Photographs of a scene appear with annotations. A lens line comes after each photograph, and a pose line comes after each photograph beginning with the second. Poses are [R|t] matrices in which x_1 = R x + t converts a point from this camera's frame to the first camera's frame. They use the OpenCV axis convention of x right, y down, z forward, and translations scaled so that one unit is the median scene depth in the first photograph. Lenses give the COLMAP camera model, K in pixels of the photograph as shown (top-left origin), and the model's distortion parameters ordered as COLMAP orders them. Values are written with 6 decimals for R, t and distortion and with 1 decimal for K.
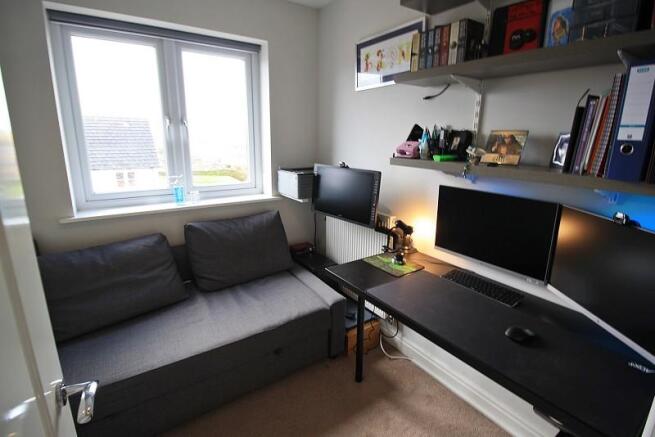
lens RADIAL K [[314.7, 0, 325.7], [0, 314.7, 218.2], [0, 0, 1]] dist [-0.006931, -0.003437]
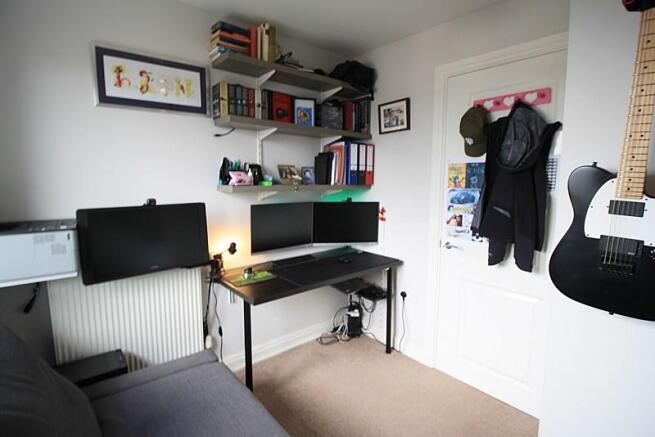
lens RADIAL K [[314.7, 0, 324.5], [0, 314.7, 214.5], [0, 0, 1]] dist [-0.006931, -0.003437]
pose [[-0.111969, -0.140992, 0.983659, -1.013149], [0.246367, 0.955039, 0.164934, -0.224885], [-0.962687, 0.260809, -0.072198, 0.877678]]
